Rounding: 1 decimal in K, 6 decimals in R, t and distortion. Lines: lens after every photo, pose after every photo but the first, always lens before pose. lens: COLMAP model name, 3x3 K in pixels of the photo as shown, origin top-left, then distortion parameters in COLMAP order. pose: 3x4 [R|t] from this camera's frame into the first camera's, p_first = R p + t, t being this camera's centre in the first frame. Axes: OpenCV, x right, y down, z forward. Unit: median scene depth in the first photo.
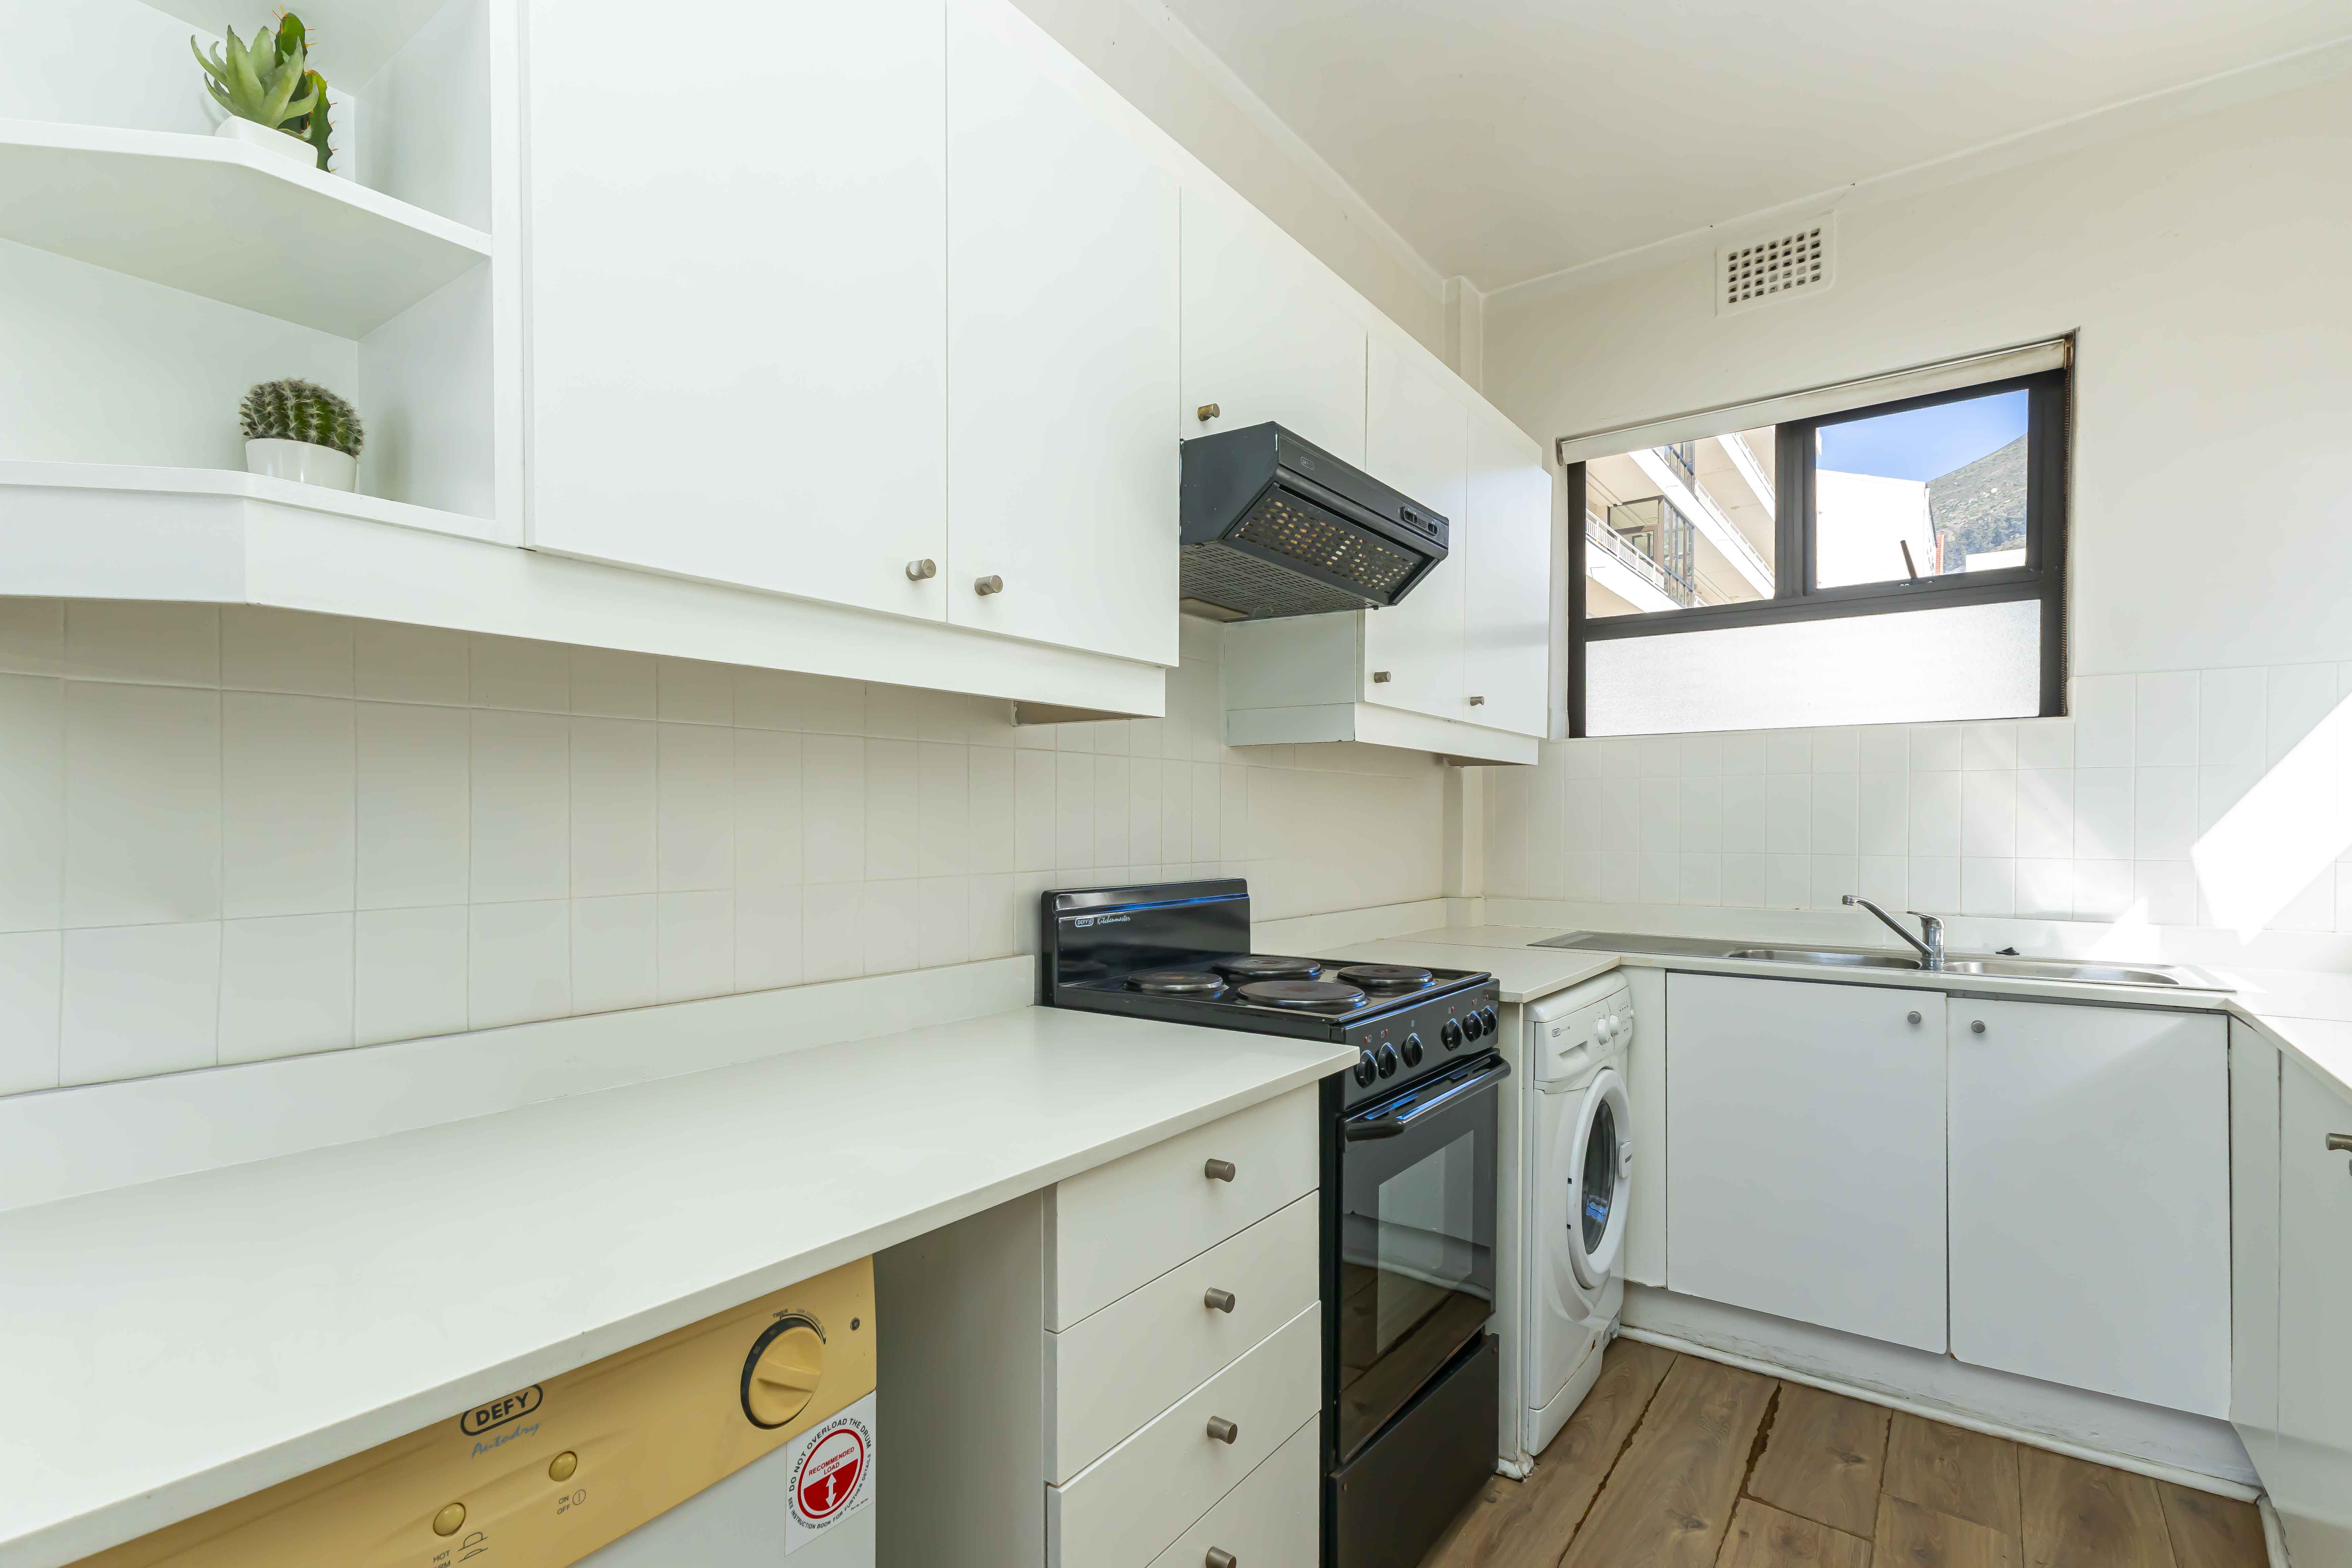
lens RADIAL K [[1106.4, 0, 1170.2], [0, 1106.4, 832.2], [0, 0, 1]] dist [0.000541, 0.000287]
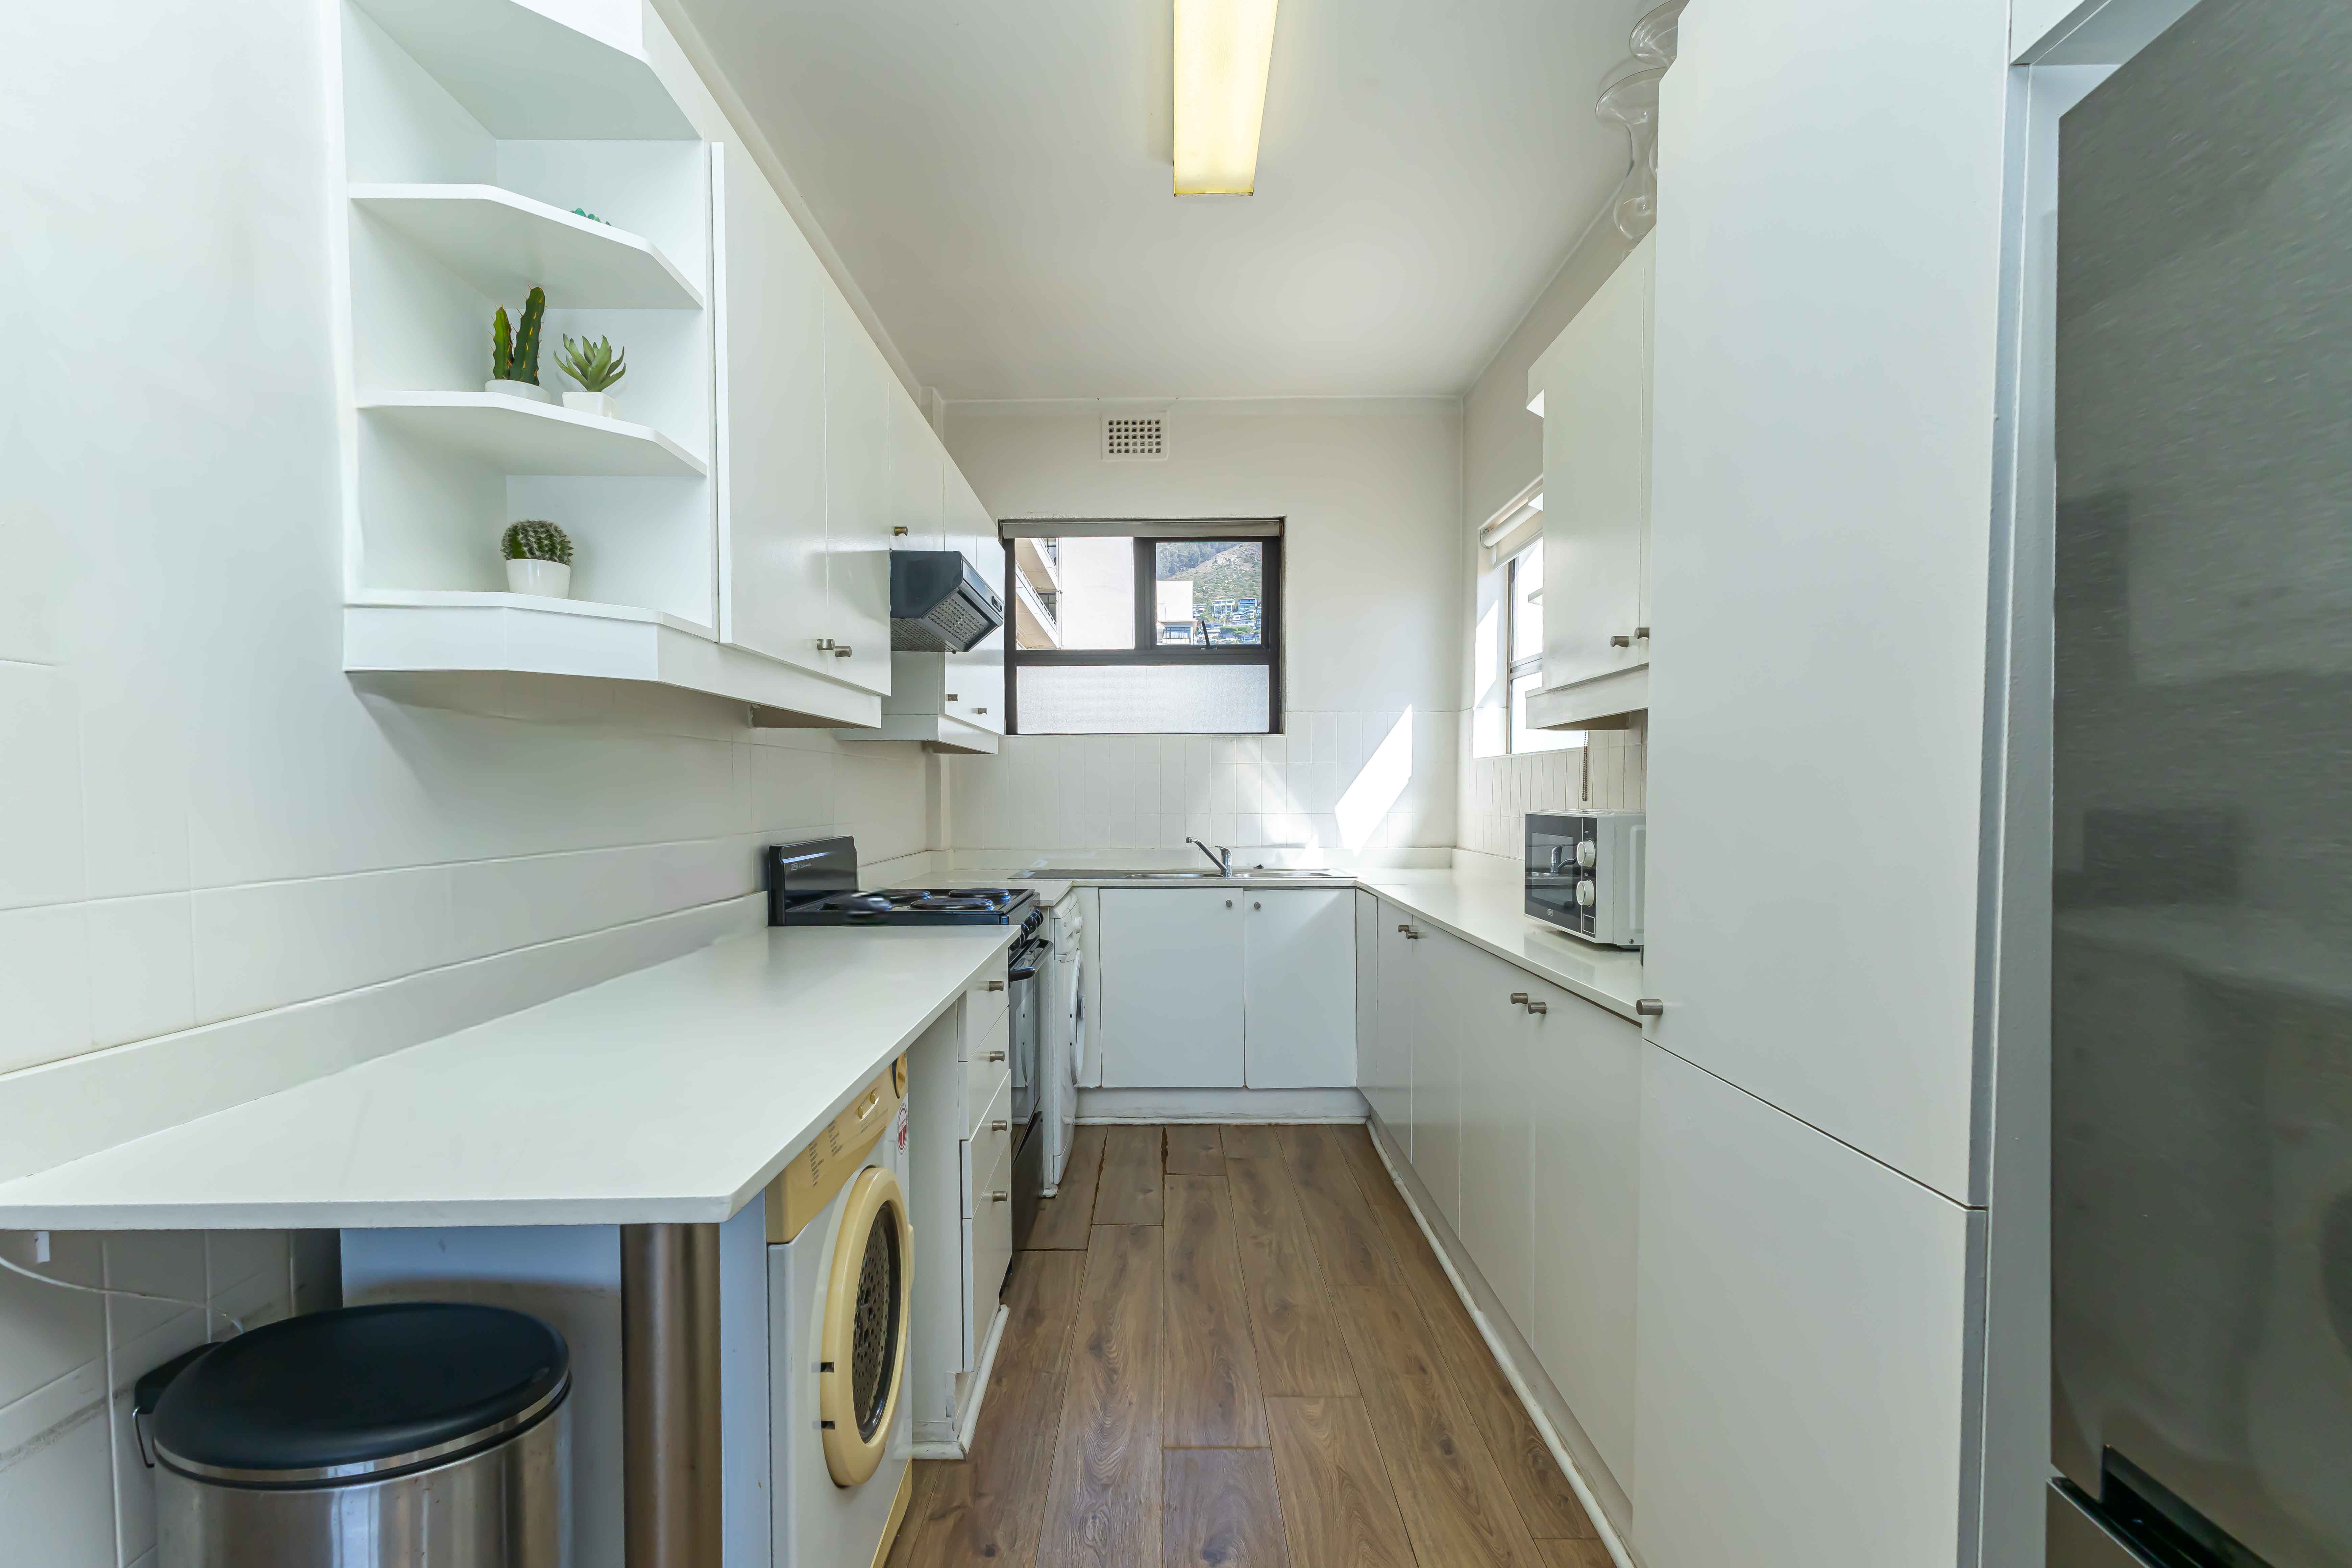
lens RADIAL K [[1099.4, 0, 1175.4], [0, 1099.4, 834.5], [0, 0, 1]] dist [0.014424, 0.000124]
pose [[0.797861, -0.026346, 0.602266, -0.414390], [0.010207, 0.999492, 0.030200, 0.002199], [-0.602755, -0.017949, 0.797724, -0.324983]]
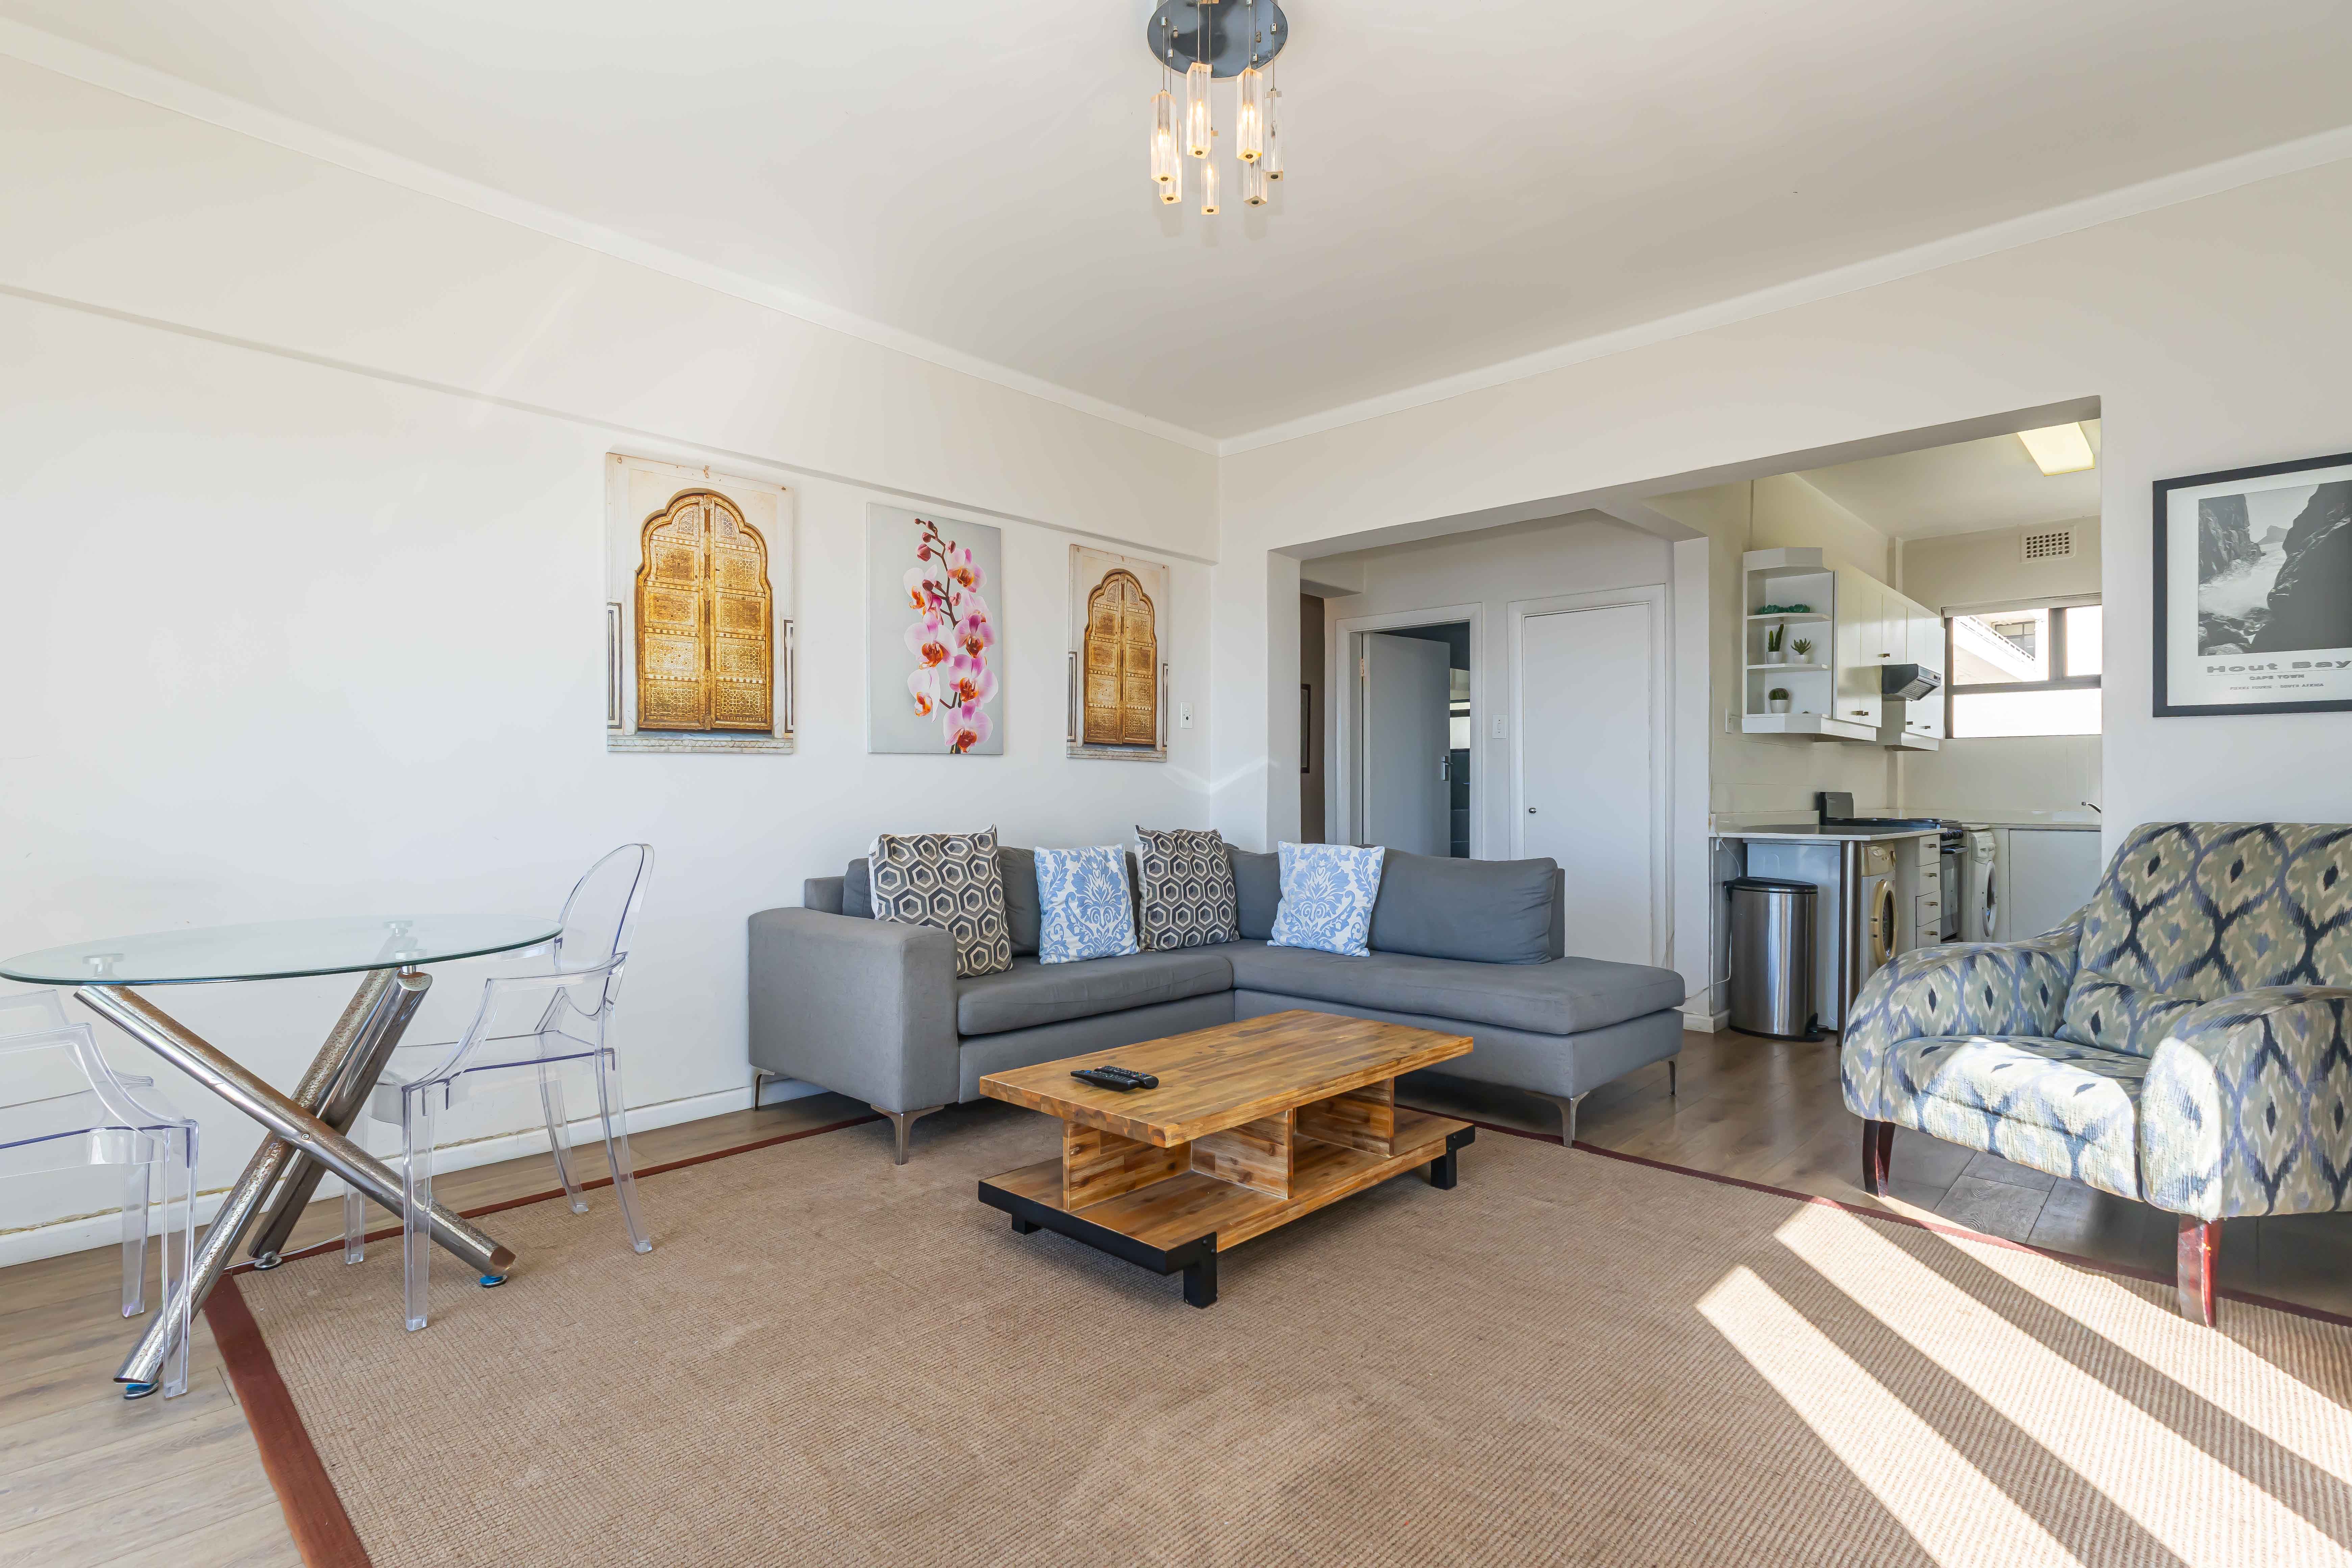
lens RADIAL K [[1123.8, 0, 1166.5], [0, 1123.8, 758.2], [0, 0, 1]] dist [-0.000395, 0.000556]
pose [[0.992266, 0.009776, -0.123742, -1.235602], [-0.014411, 0.999226, -0.036615, 0.080364], [0.123288, 0.038115, 0.991639, -1.942892]]
